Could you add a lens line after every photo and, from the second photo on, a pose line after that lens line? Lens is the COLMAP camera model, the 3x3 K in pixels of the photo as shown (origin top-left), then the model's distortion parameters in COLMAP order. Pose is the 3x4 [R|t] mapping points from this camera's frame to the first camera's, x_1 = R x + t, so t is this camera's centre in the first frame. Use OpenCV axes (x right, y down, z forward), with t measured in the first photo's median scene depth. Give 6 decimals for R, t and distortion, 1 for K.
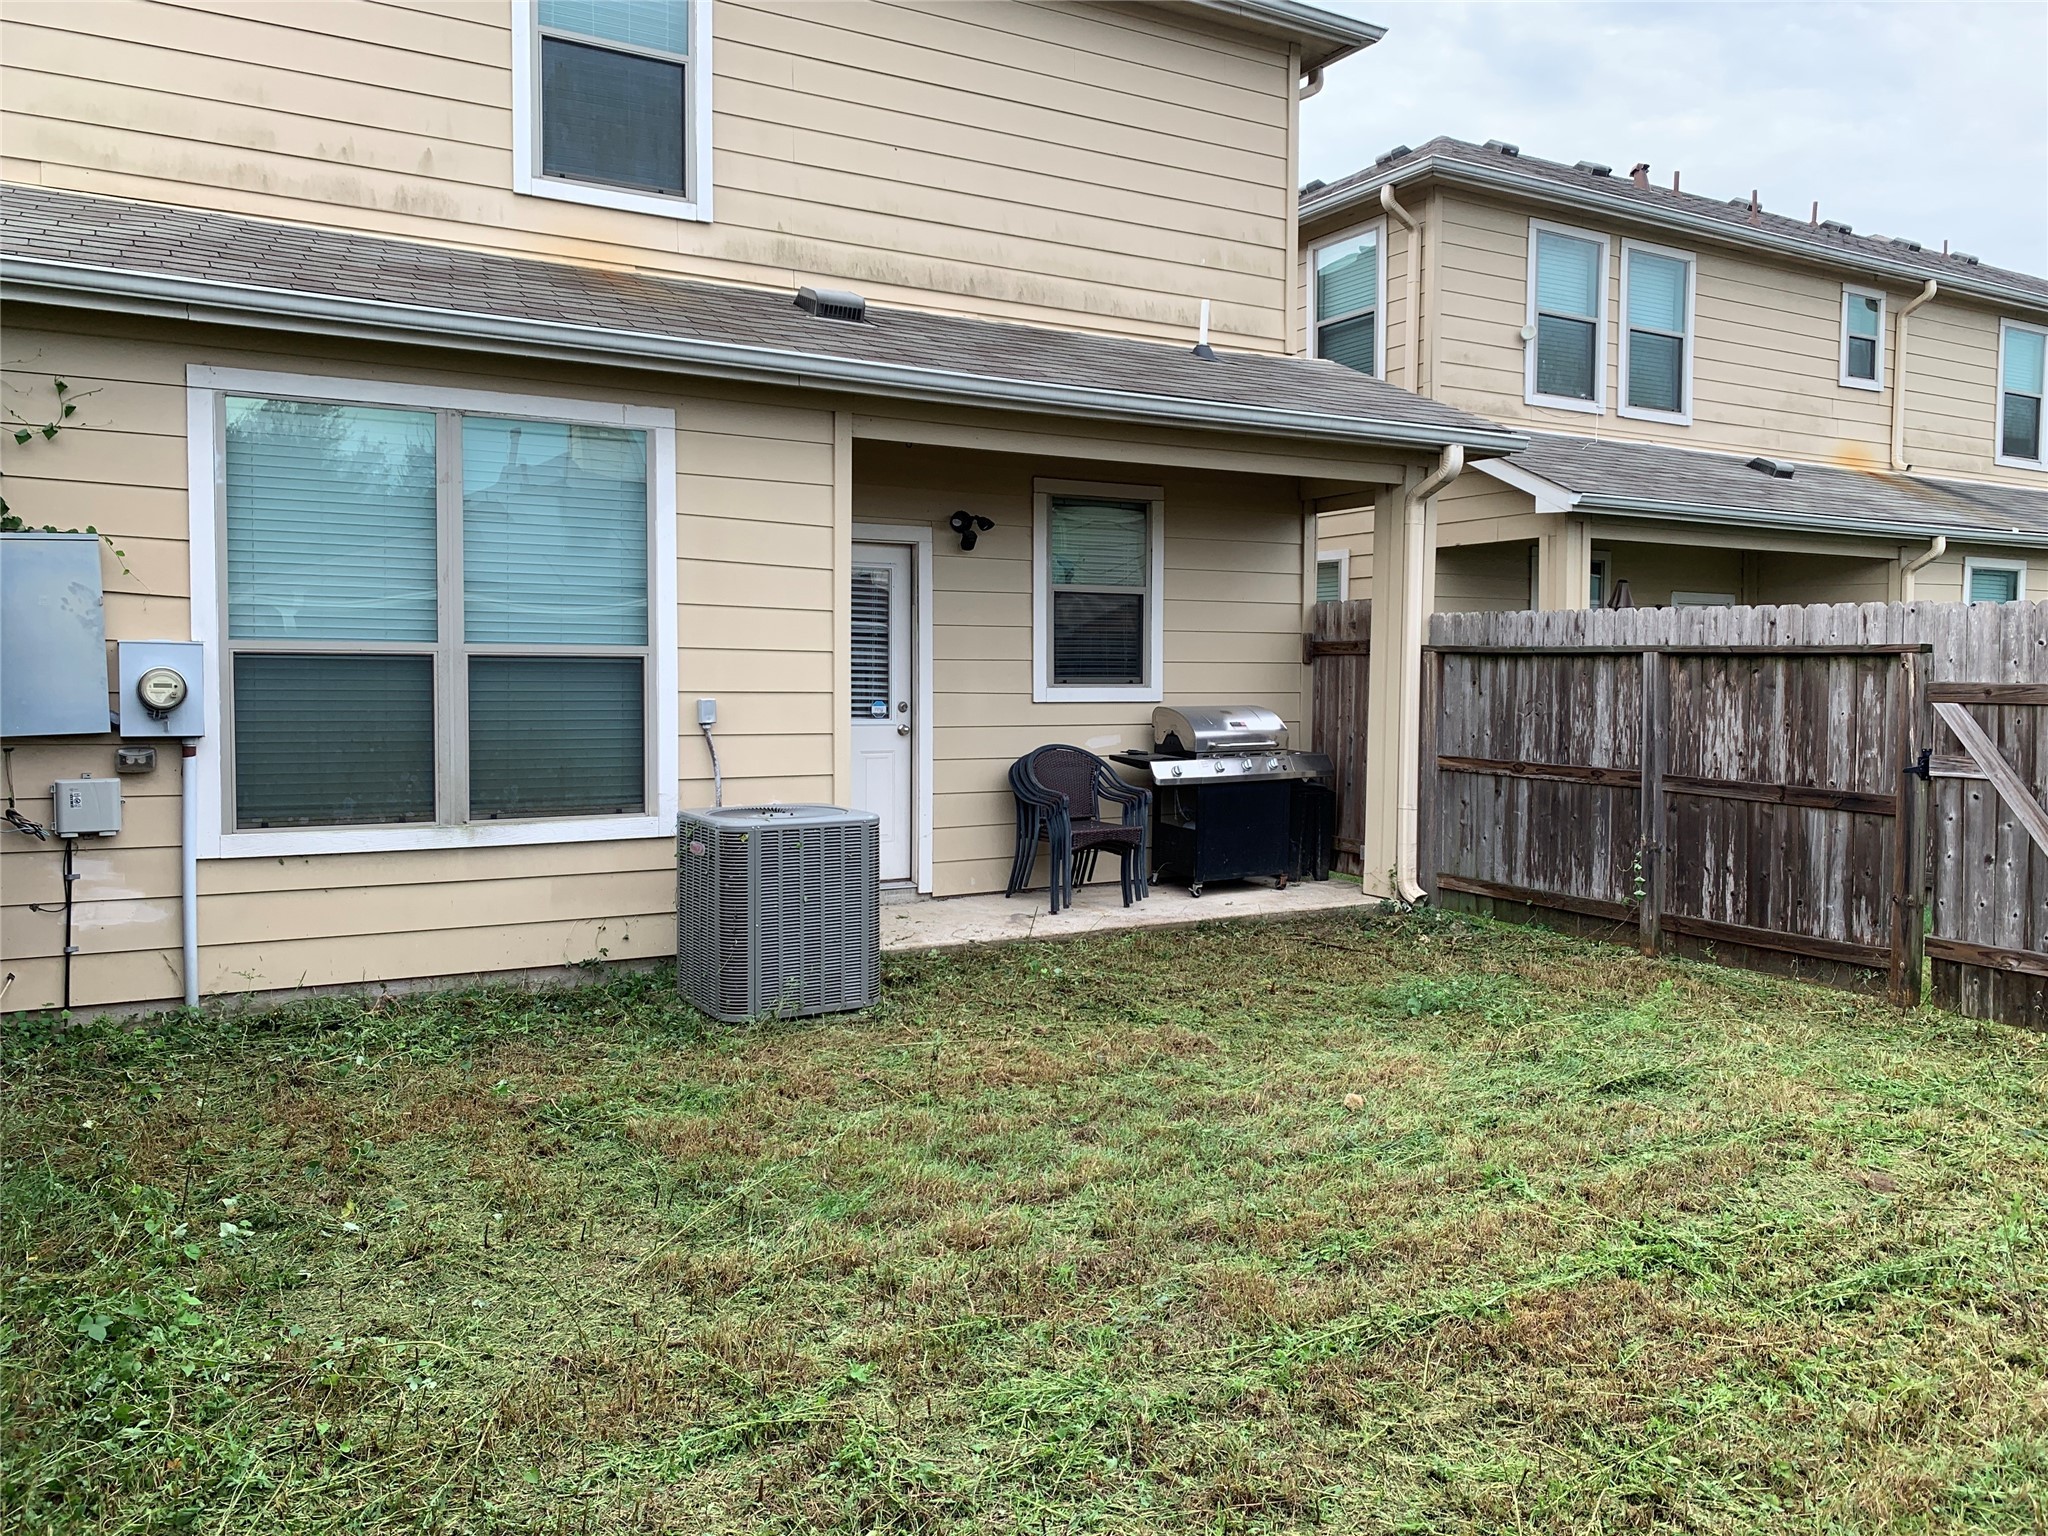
lens RADIAL K [[1582.4, 0, 1028.2], [0, 1582.4, 741.4], [0, 0, 1]] dist [0.041952, -0.069995]
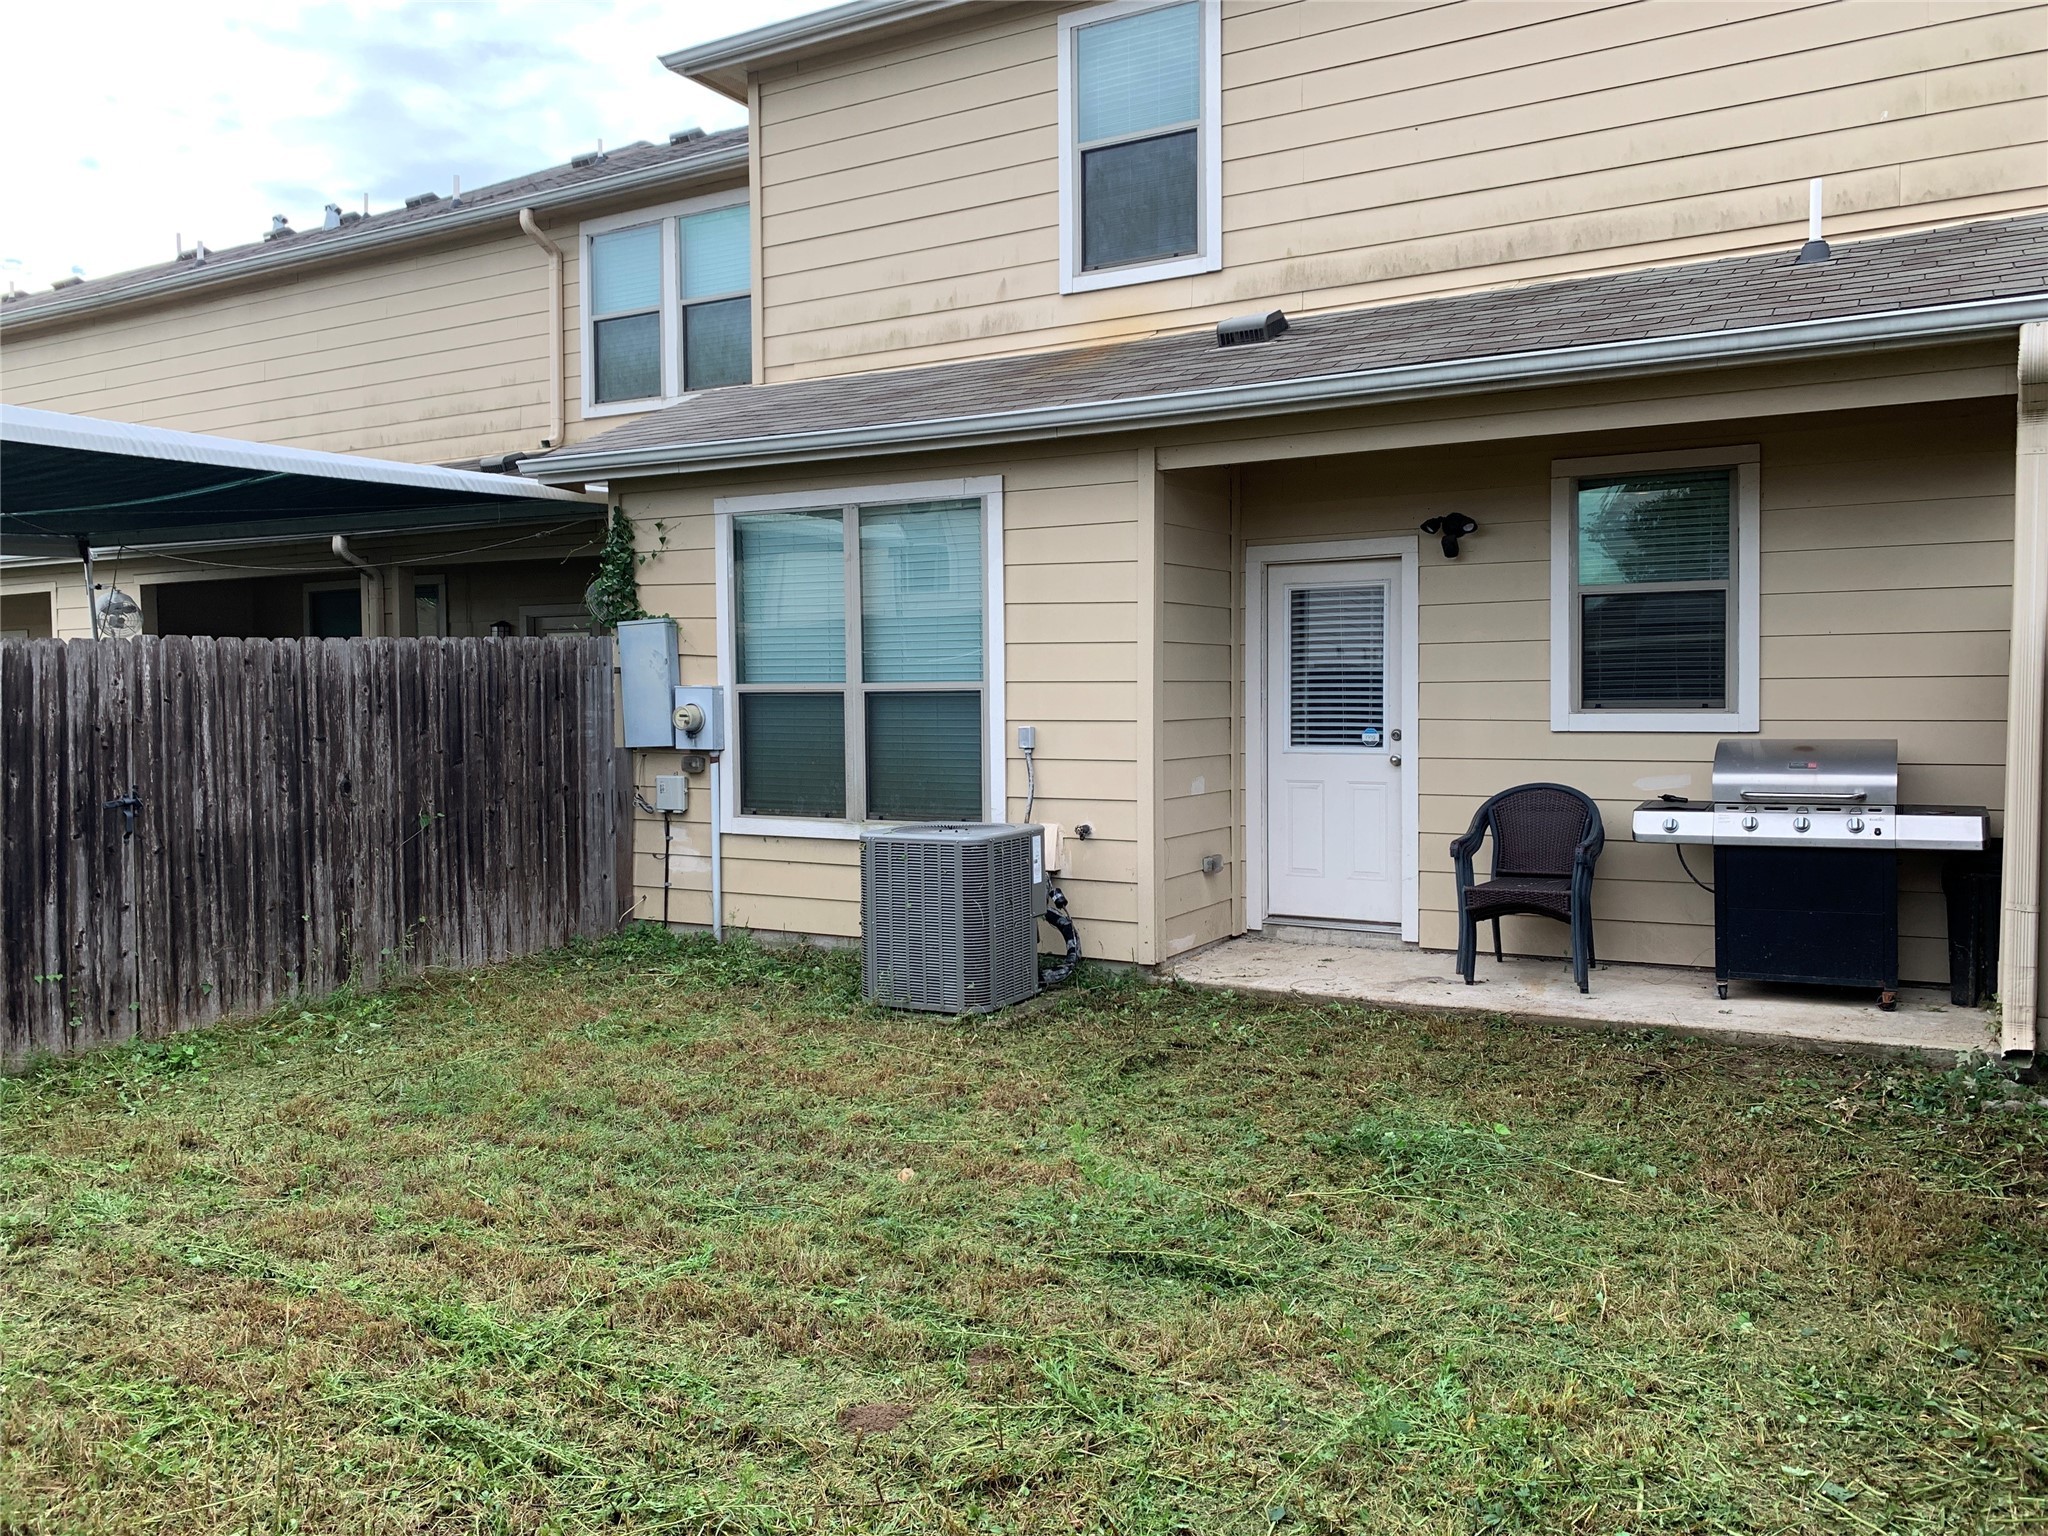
lens RADIAL K [[1582.4, 0, 1028.2], [0, 1582.4, 741.4], [0, 0, 1]] dist [0.041952, -0.069995]
pose [[0.494054, 0.016936, -0.869266, 0.695553], [-0.023825, 0.999699, 0.005936, -0.020547], [0.869105, 0.017778, 0.494309, 0.405579]]
